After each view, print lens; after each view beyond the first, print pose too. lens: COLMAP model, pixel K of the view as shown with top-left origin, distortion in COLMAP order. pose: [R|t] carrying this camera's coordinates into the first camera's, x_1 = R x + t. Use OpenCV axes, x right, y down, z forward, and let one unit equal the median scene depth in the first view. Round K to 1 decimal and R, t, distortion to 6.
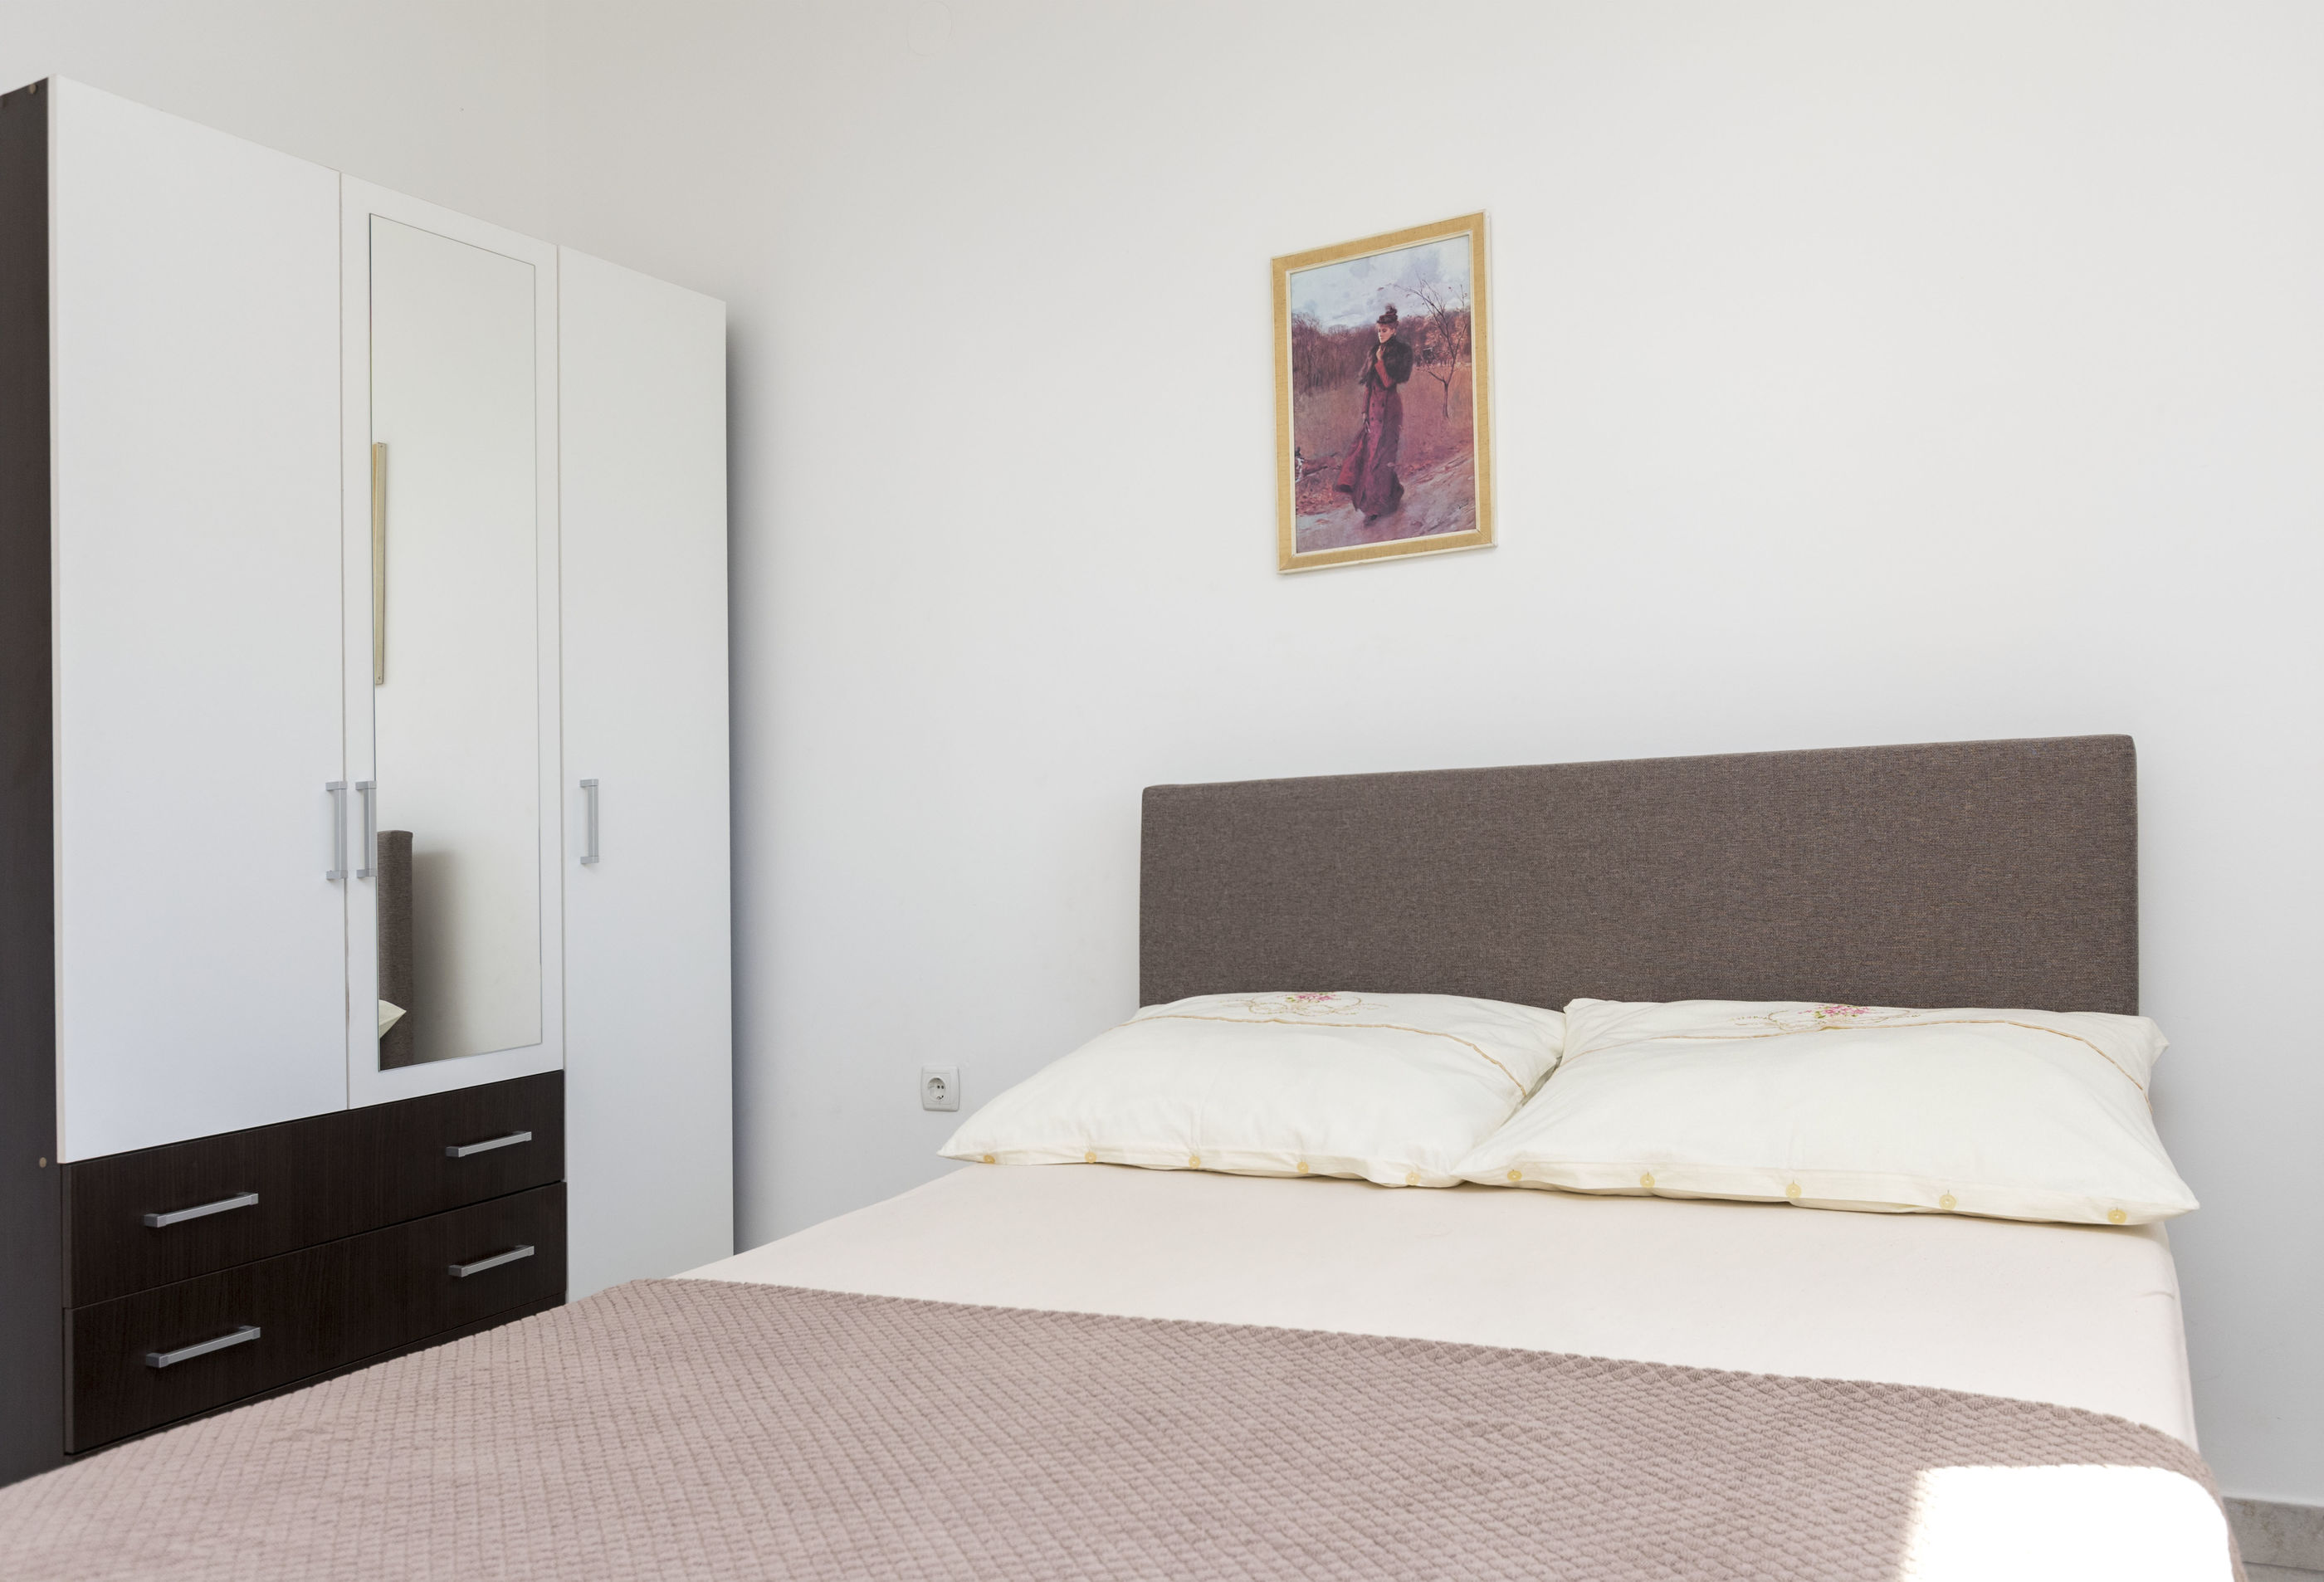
lens RADIAL K [[1724.3, 0, 1162.0], [0, 1724.3, 791.0], [0, 0, 1]] dist [0.000145, 0.000155]
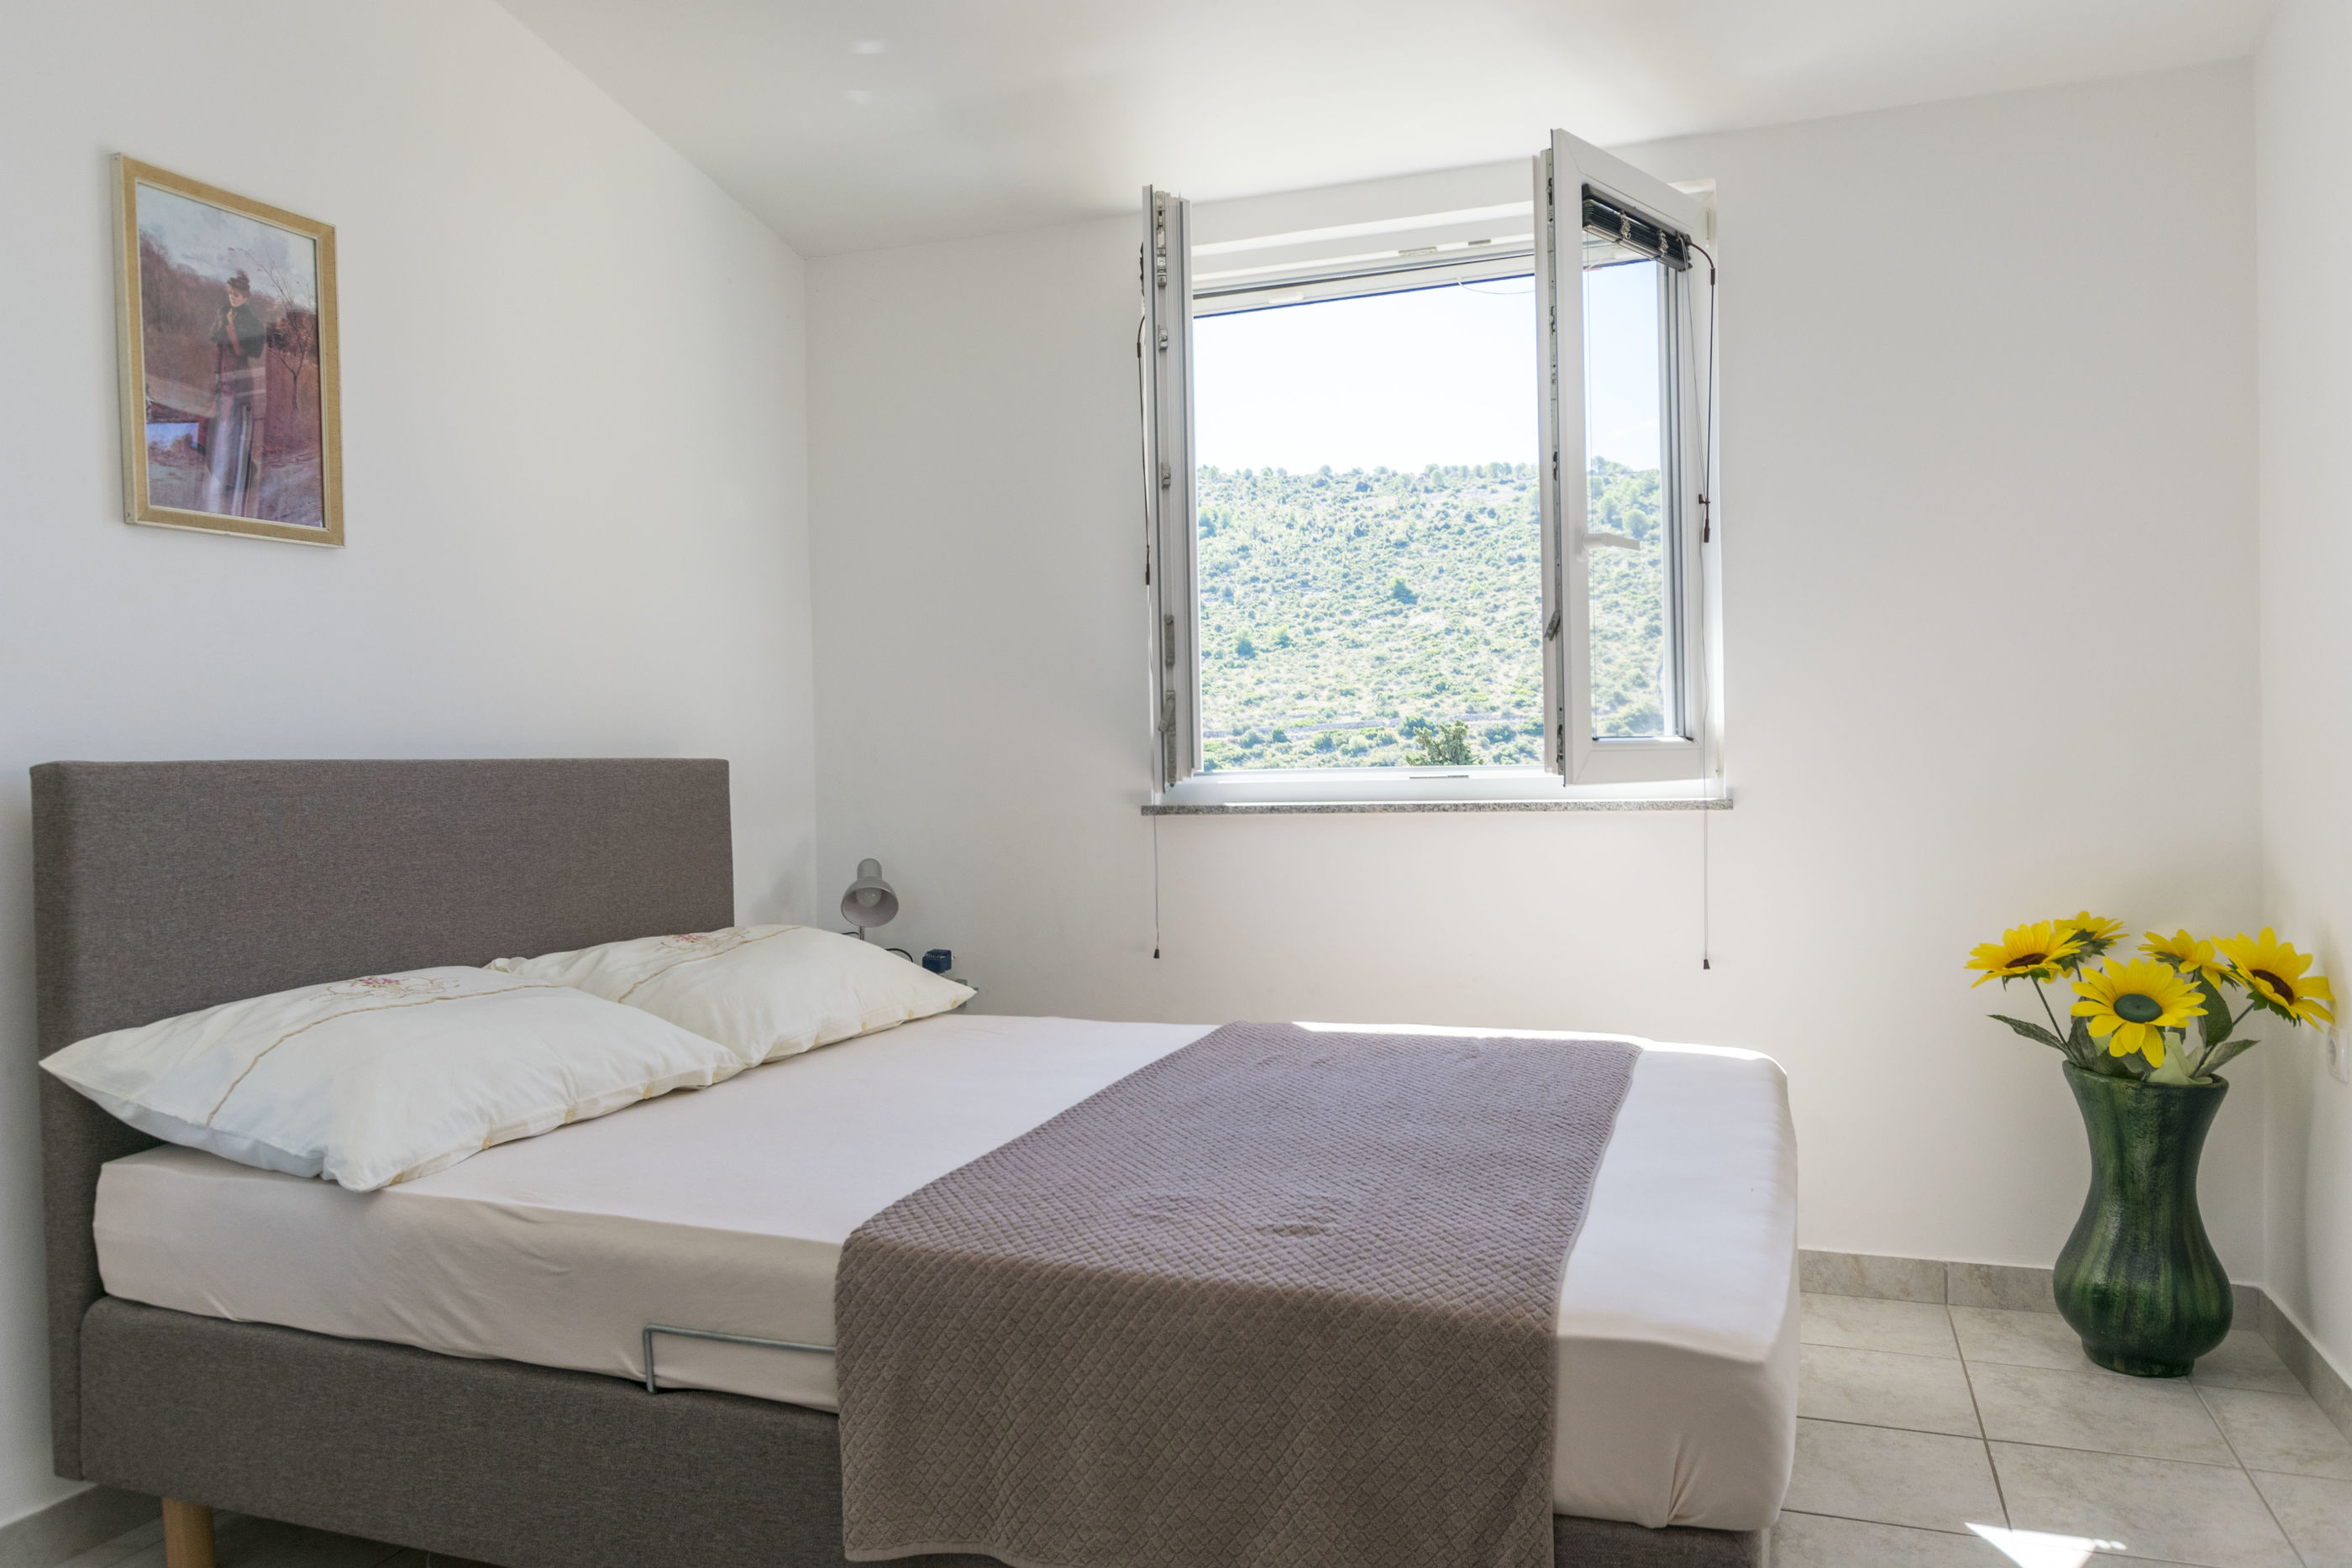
lens RADIAL K [[1697.9, 0, 1176.0], [0, 1697.9, 784.0], [0, 0, 1]] dist [0.001394, 0.001130]
pose [[-0.126324, 0.033534, 0.991422, -0.873212], [0.005802, 0.999436, -0.033066, 0.037346], [-0.991972, 0.001575, -0.126447, 0.616048]]
